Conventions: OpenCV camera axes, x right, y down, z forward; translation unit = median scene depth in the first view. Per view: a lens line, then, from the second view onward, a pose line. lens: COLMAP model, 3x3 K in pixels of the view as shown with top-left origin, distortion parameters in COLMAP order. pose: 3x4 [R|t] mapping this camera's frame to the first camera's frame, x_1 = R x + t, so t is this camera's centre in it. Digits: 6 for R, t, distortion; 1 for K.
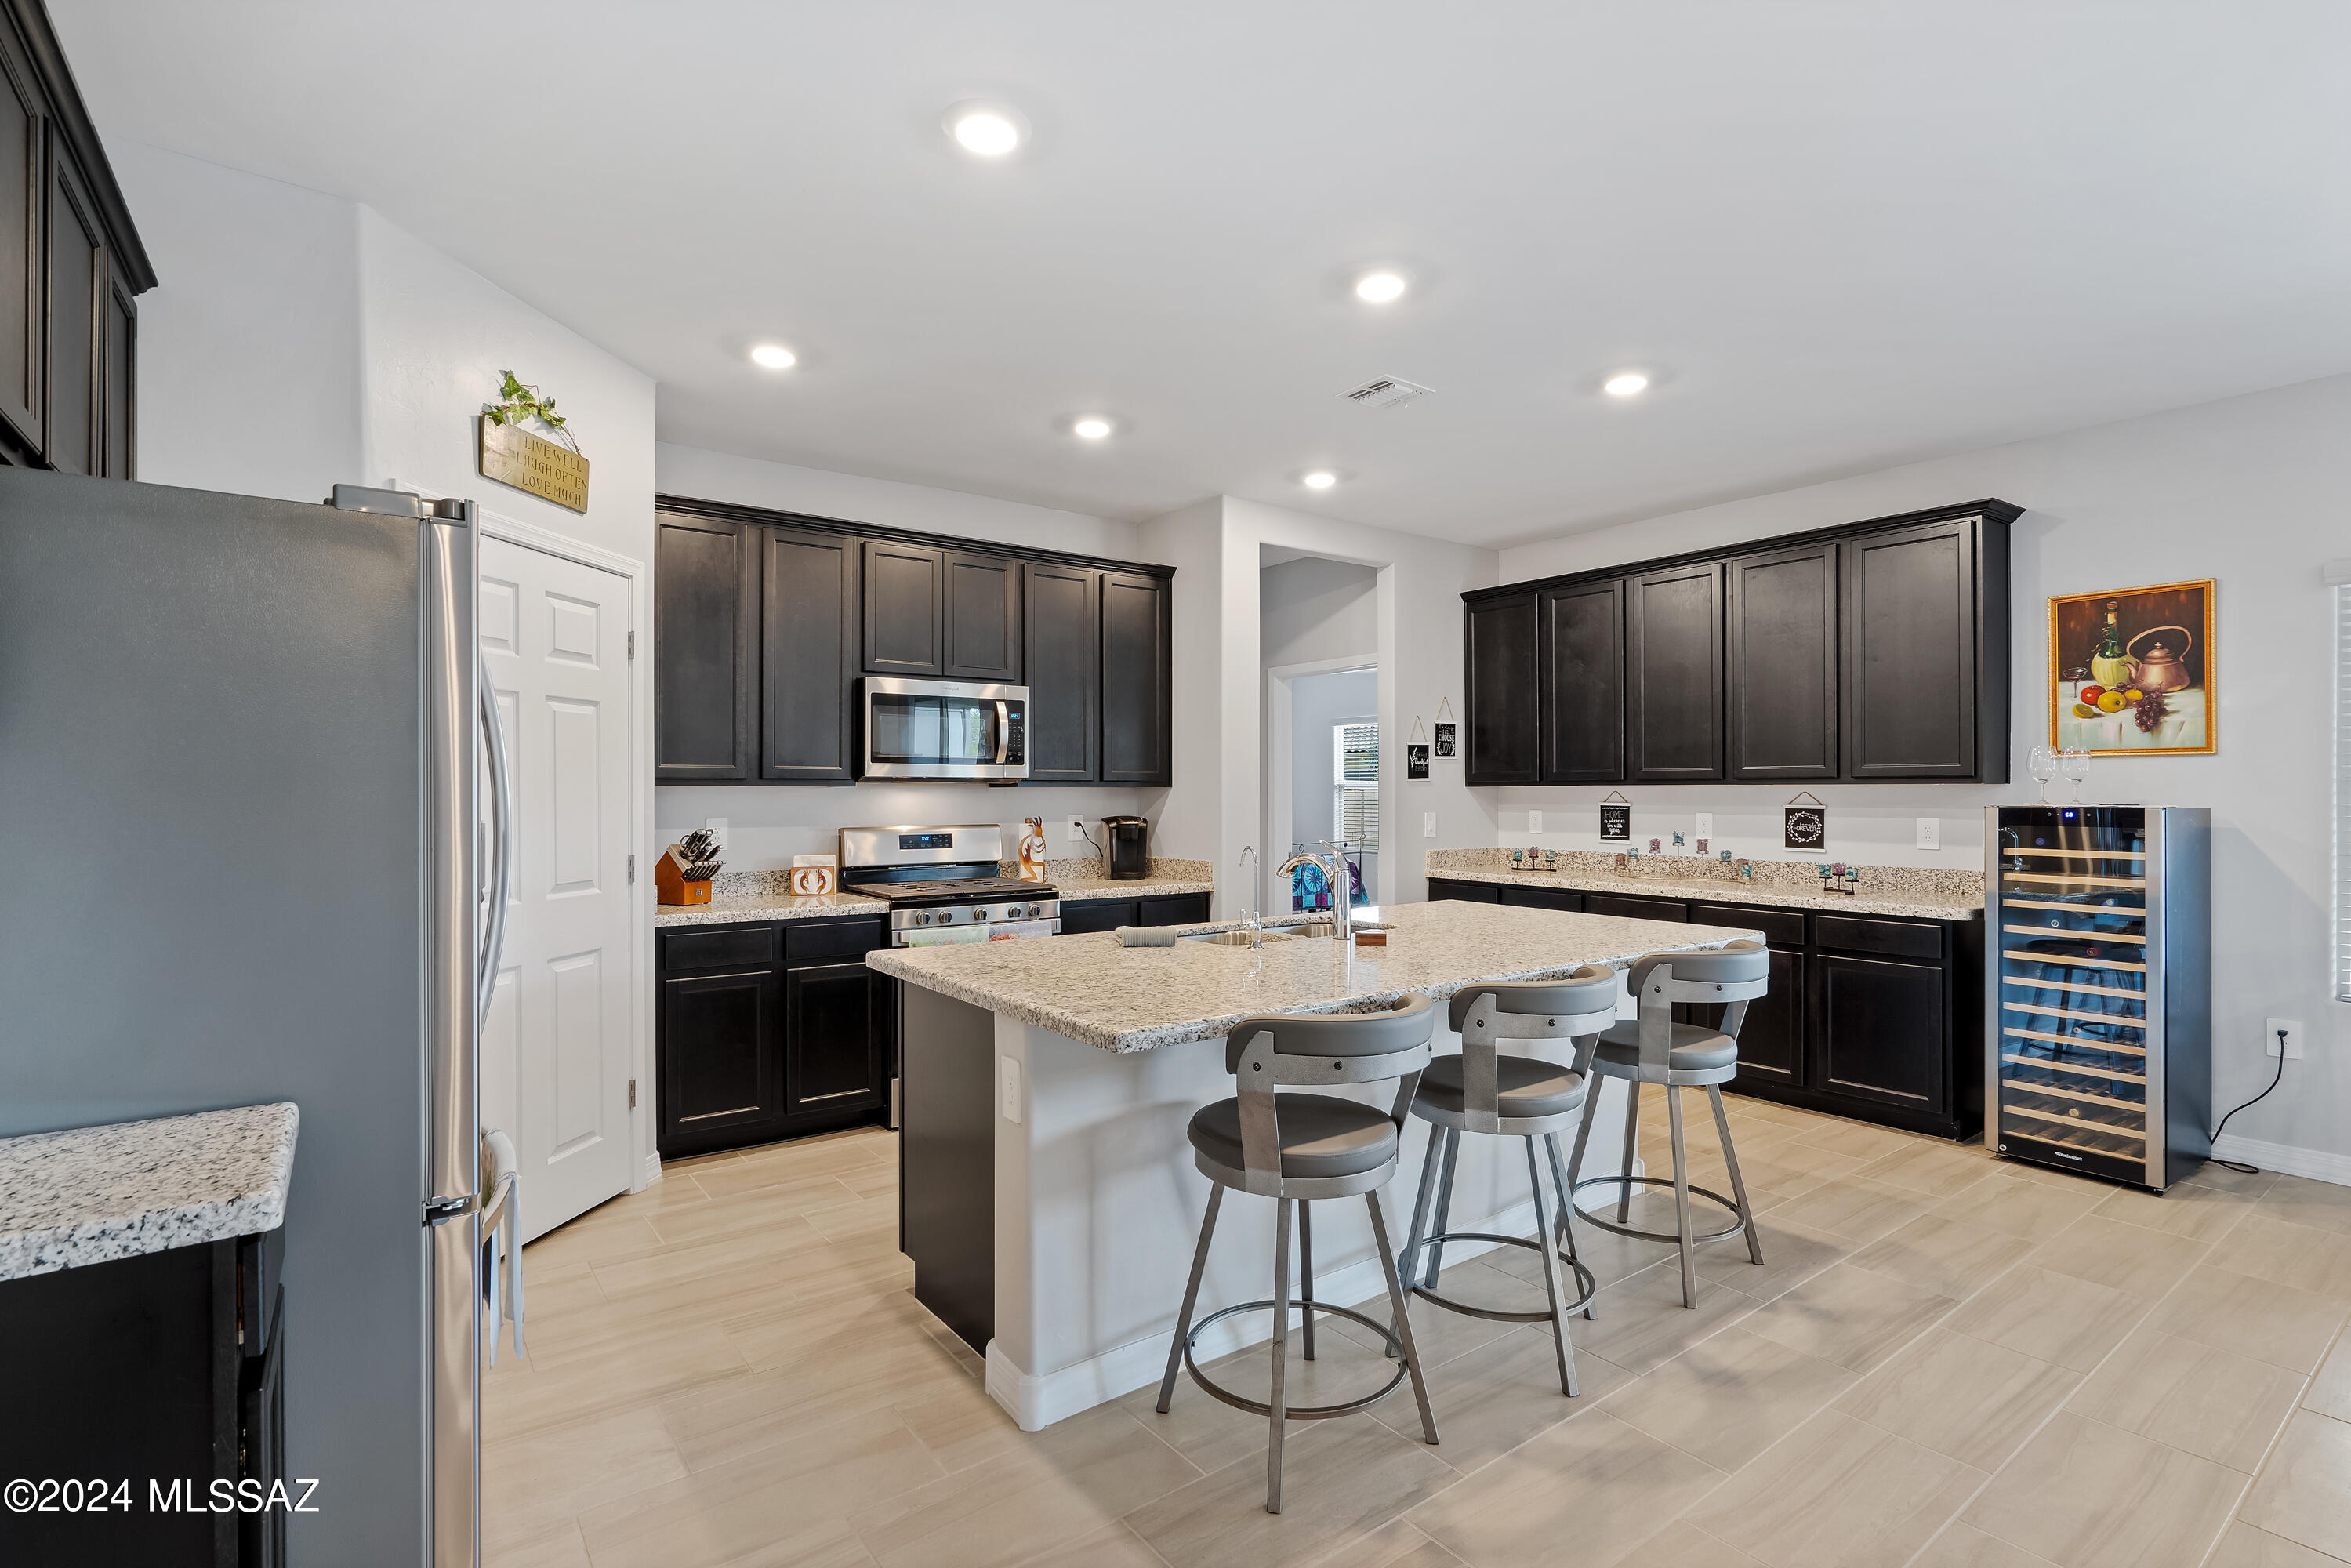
lens RADIAL K [[1095.8, 0, 1174.5], [0, 1095.8, 778.0], [0, 0, 1]] dist [-0.002611, 0.001120]
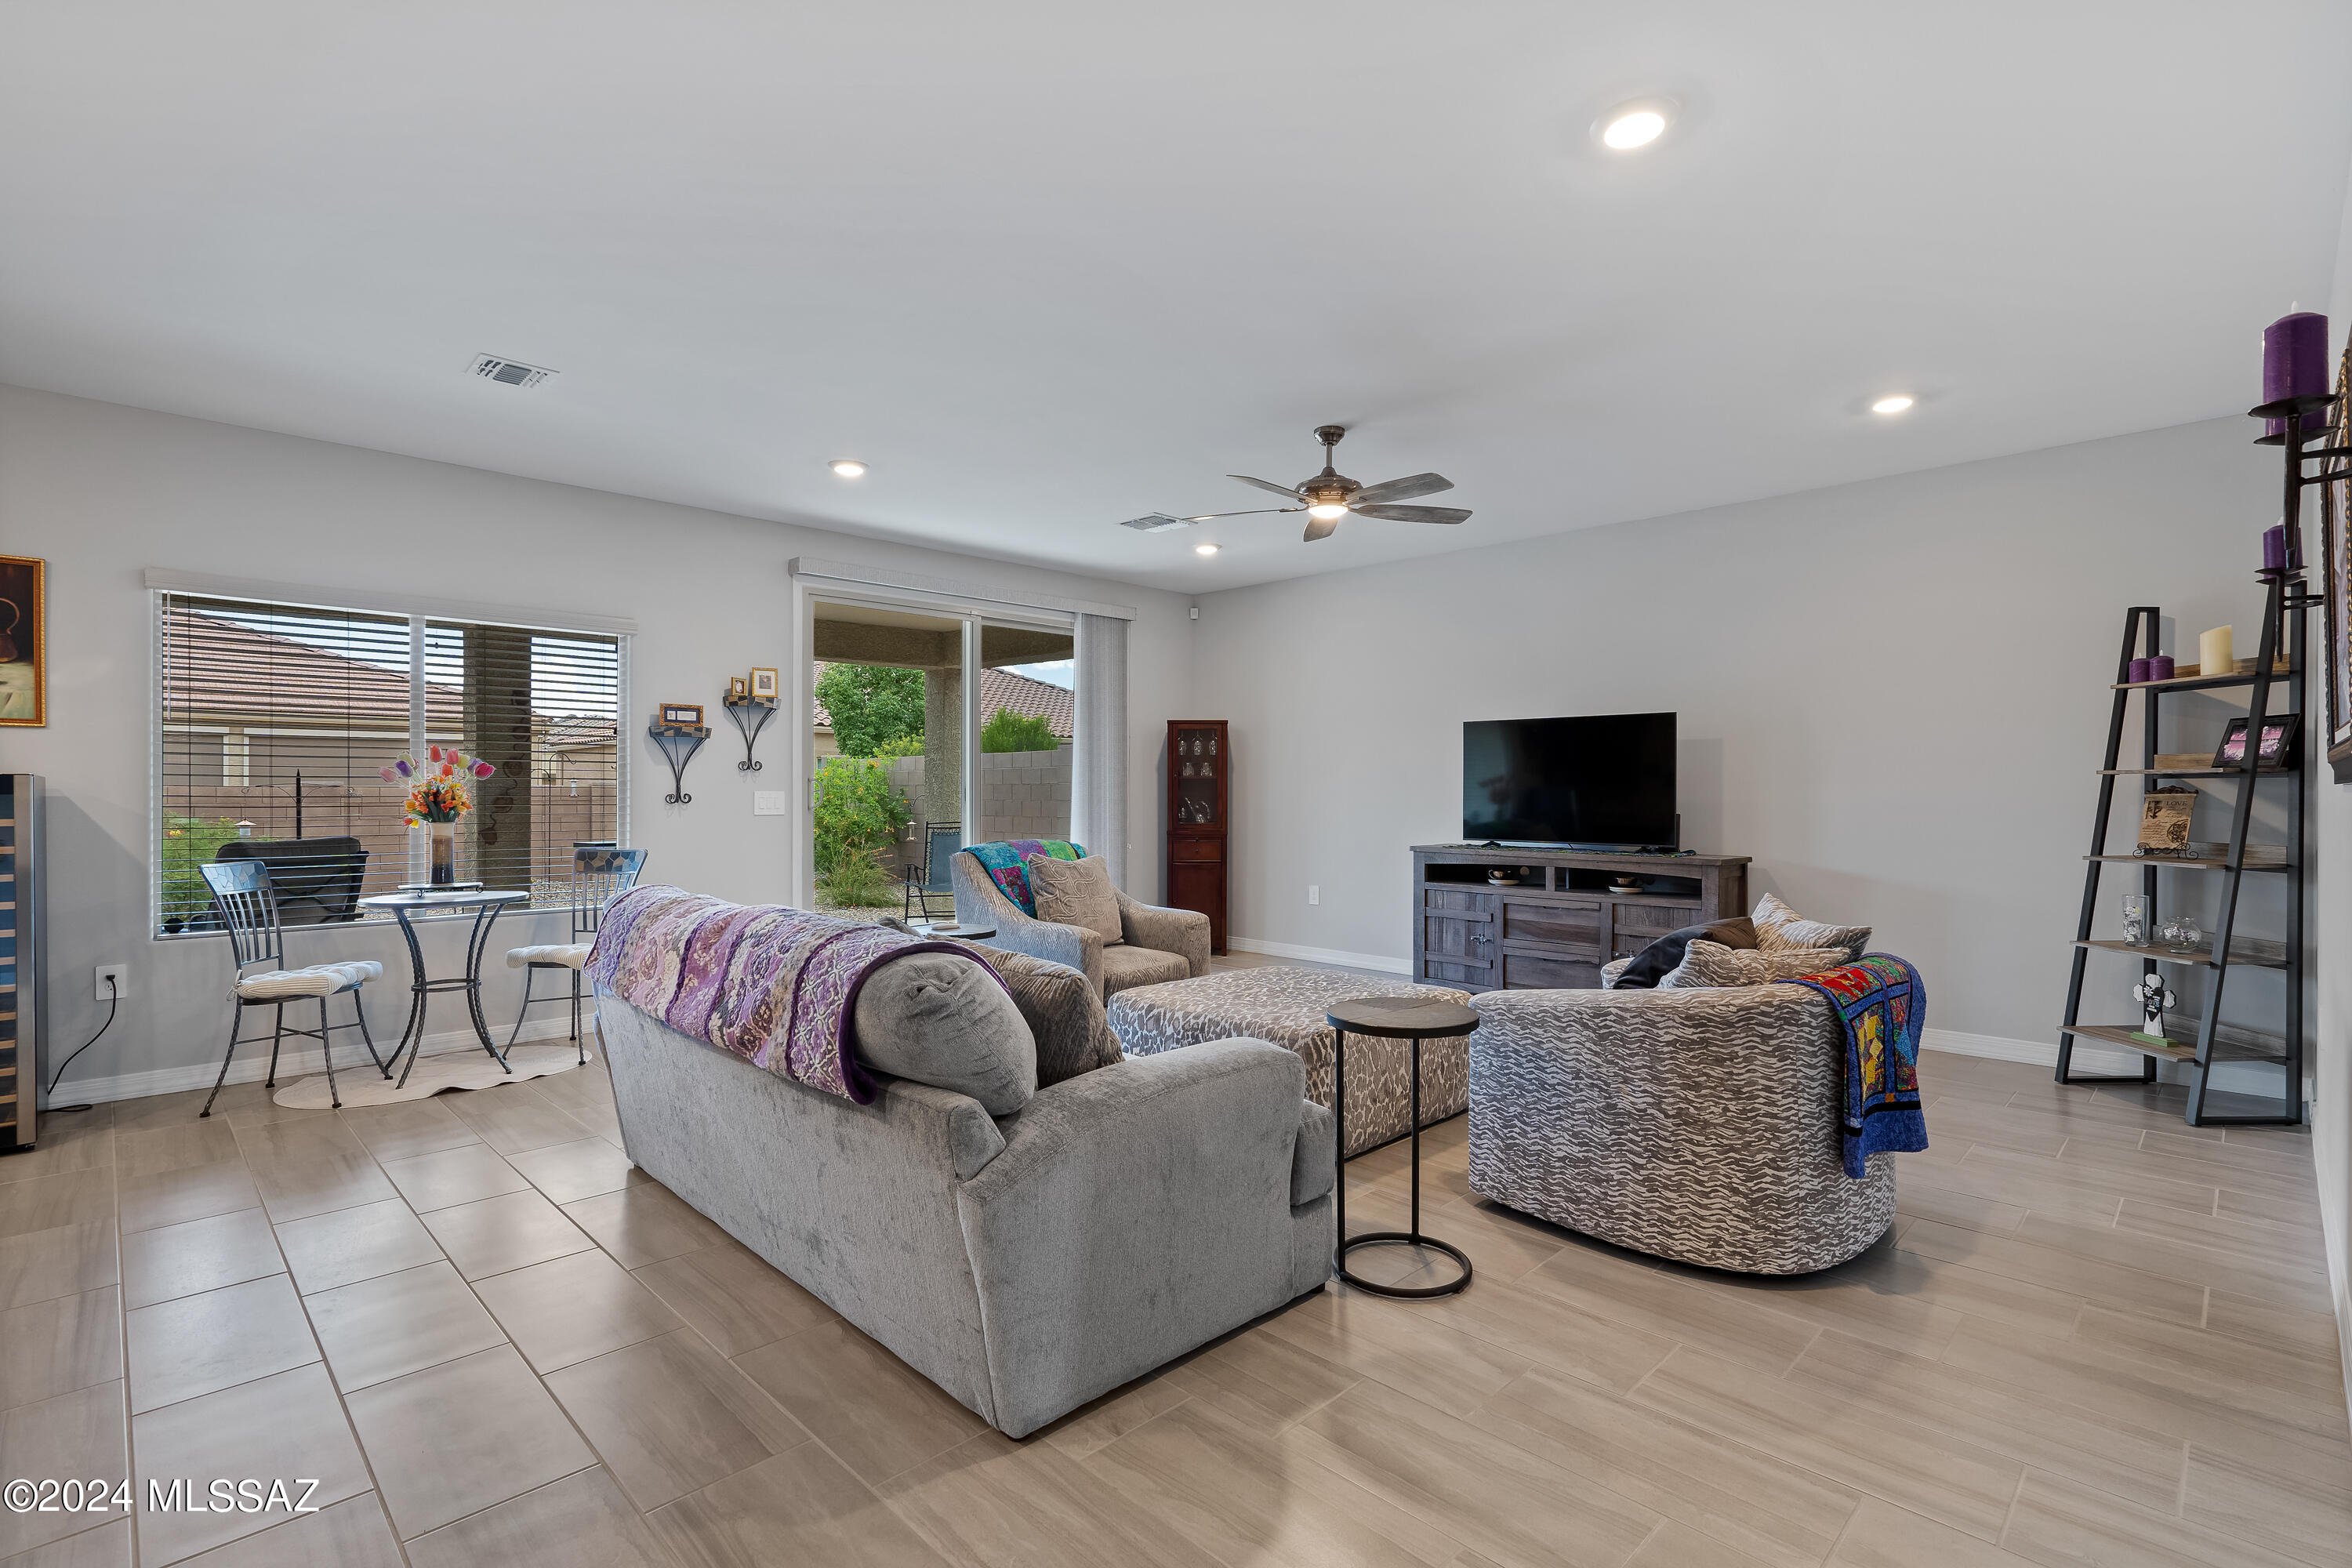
lens RADIAL K [[1096.3, 0, 1166.6], [0, 1096.3, 795.2], [0, 0, 1]] dist [-0.002611, 0.001120]
pose [[-0.159039, 0.003878, 0.987265, -0.233441], [-0.000367, 0.999992, -0.003987, 0.043088], [-0.987272, -0.000996, -0.159037, 0.093092]]
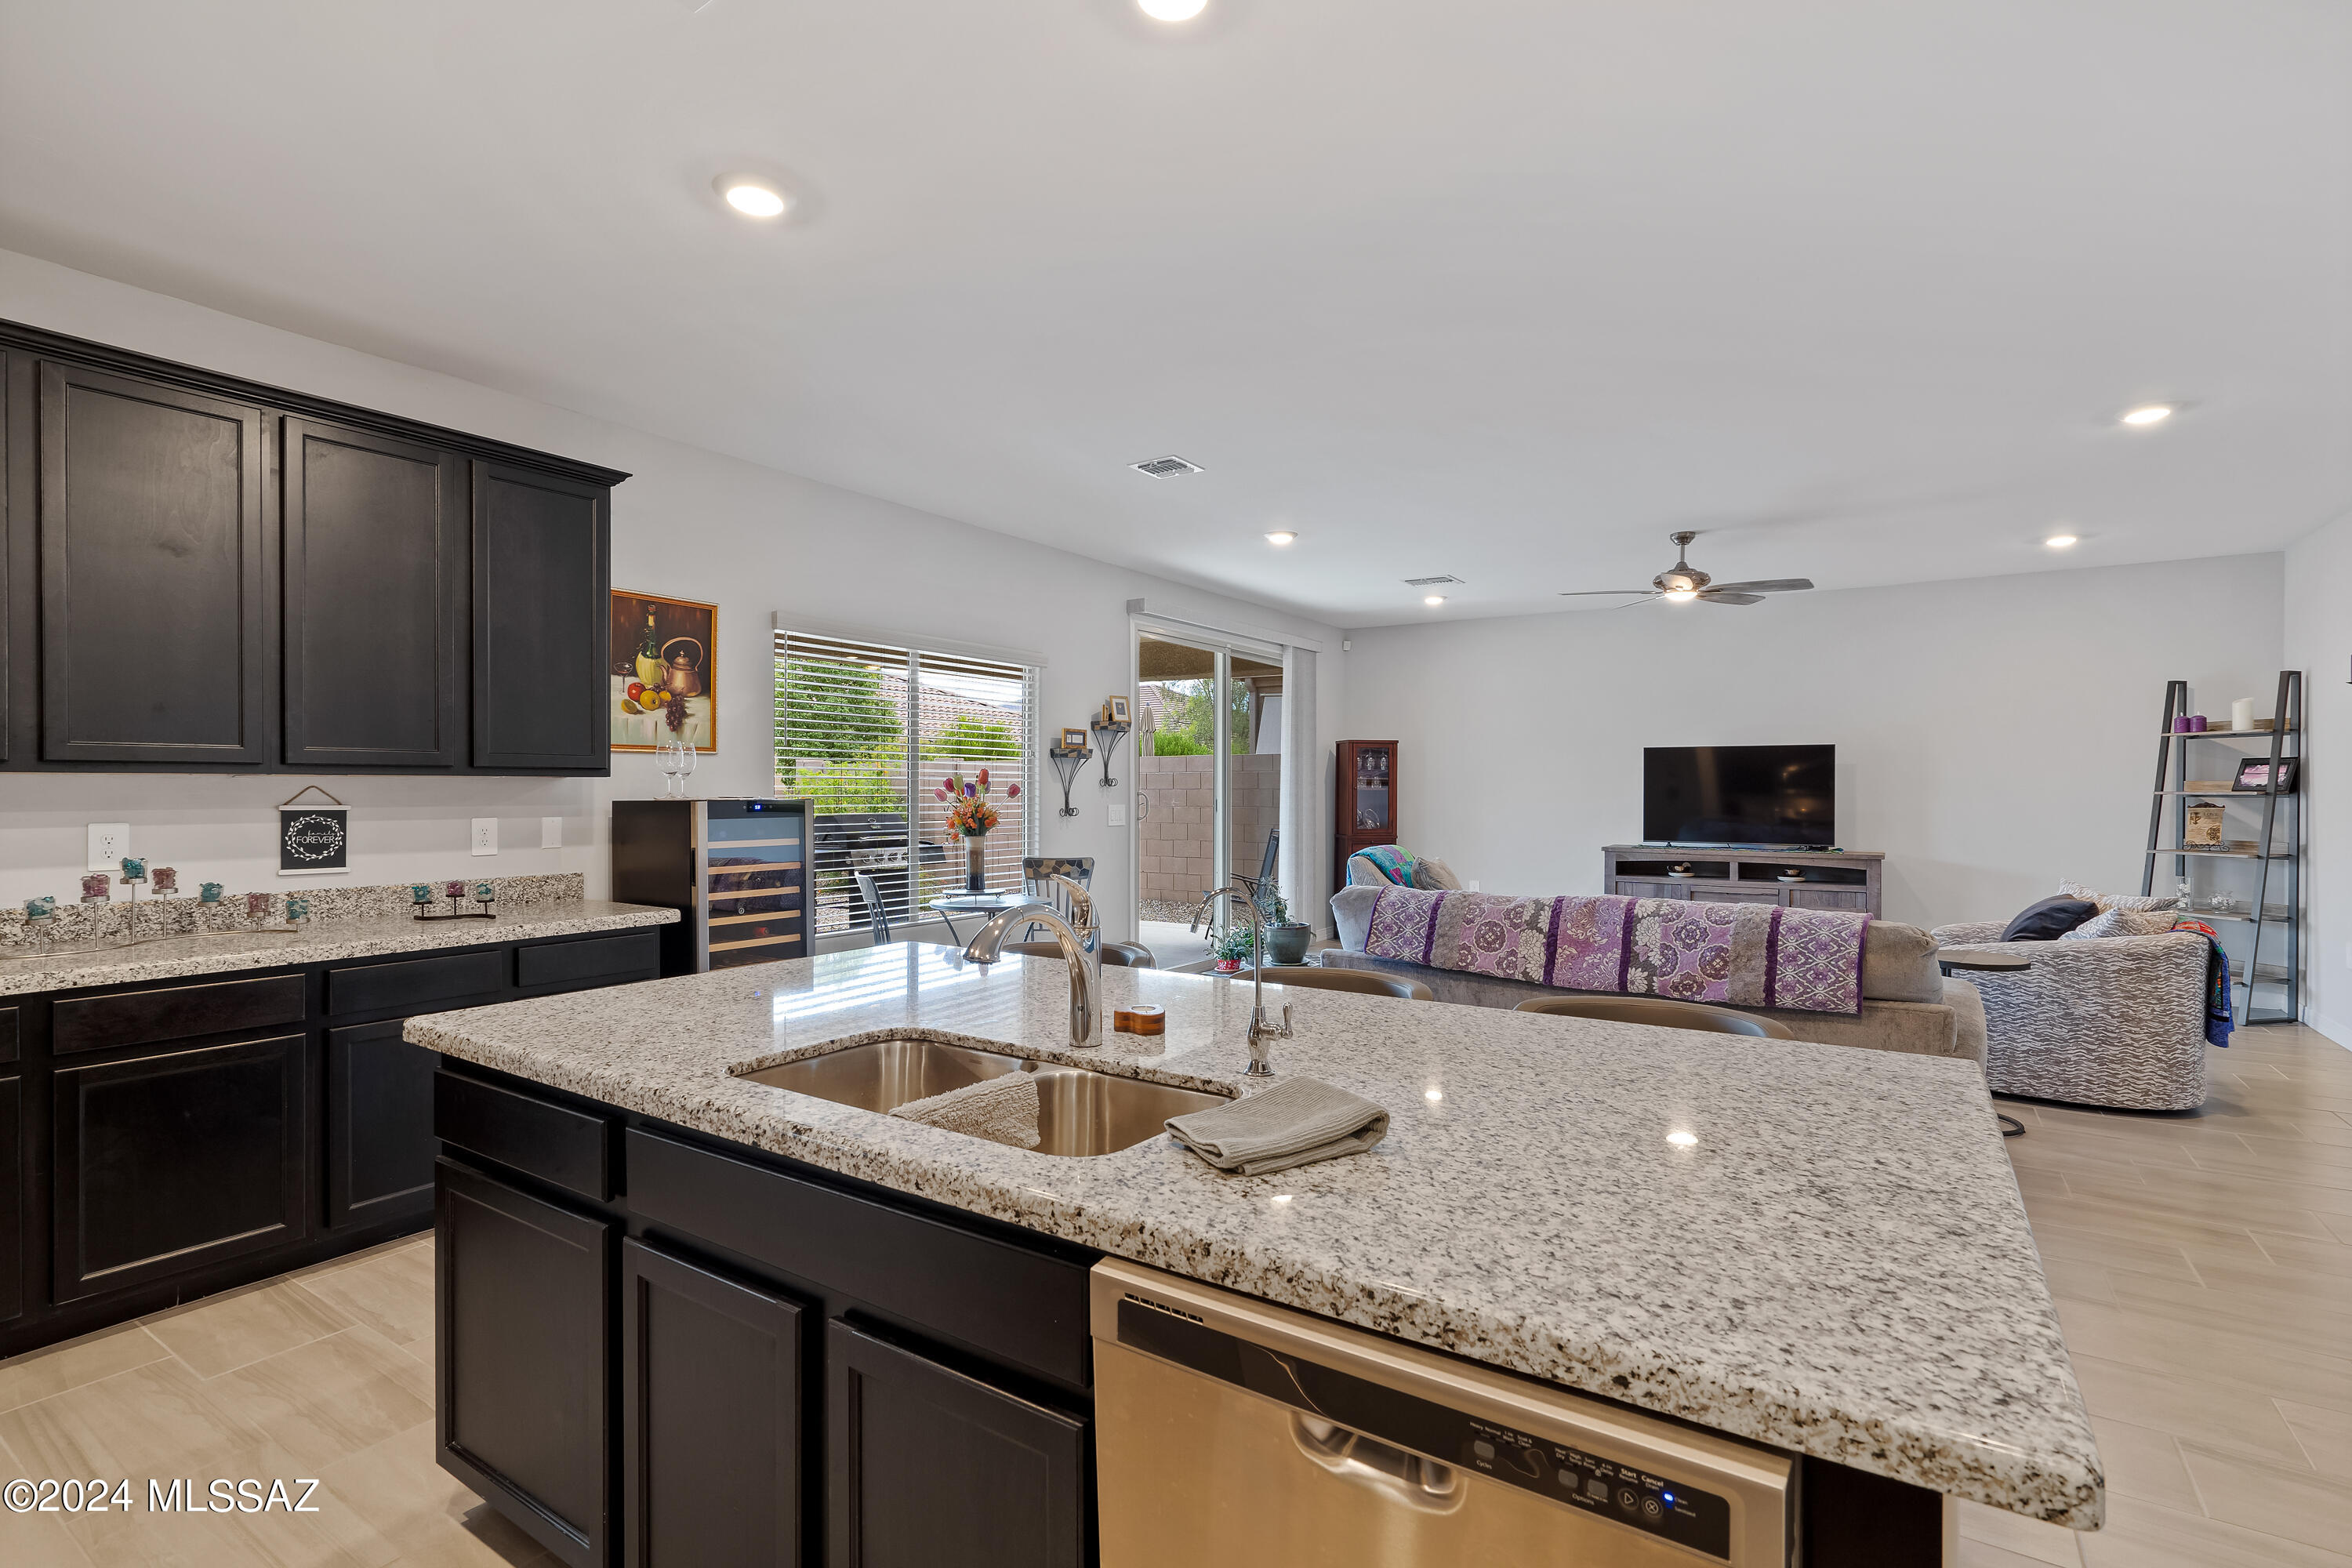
lens RADIAL K [[1096.3, 0, 1183.3], [0, 1096.3, 793.7], [0, 0, 1]] dist [-0.002611, 0.001120]
pose [[-0.353007, 0.004790, 0.935608, -0.295386], [0.000758, 0.999988, -0.004834, 0.024505], [-0.935620, -0.000997, -0.353007, 0.856174]]
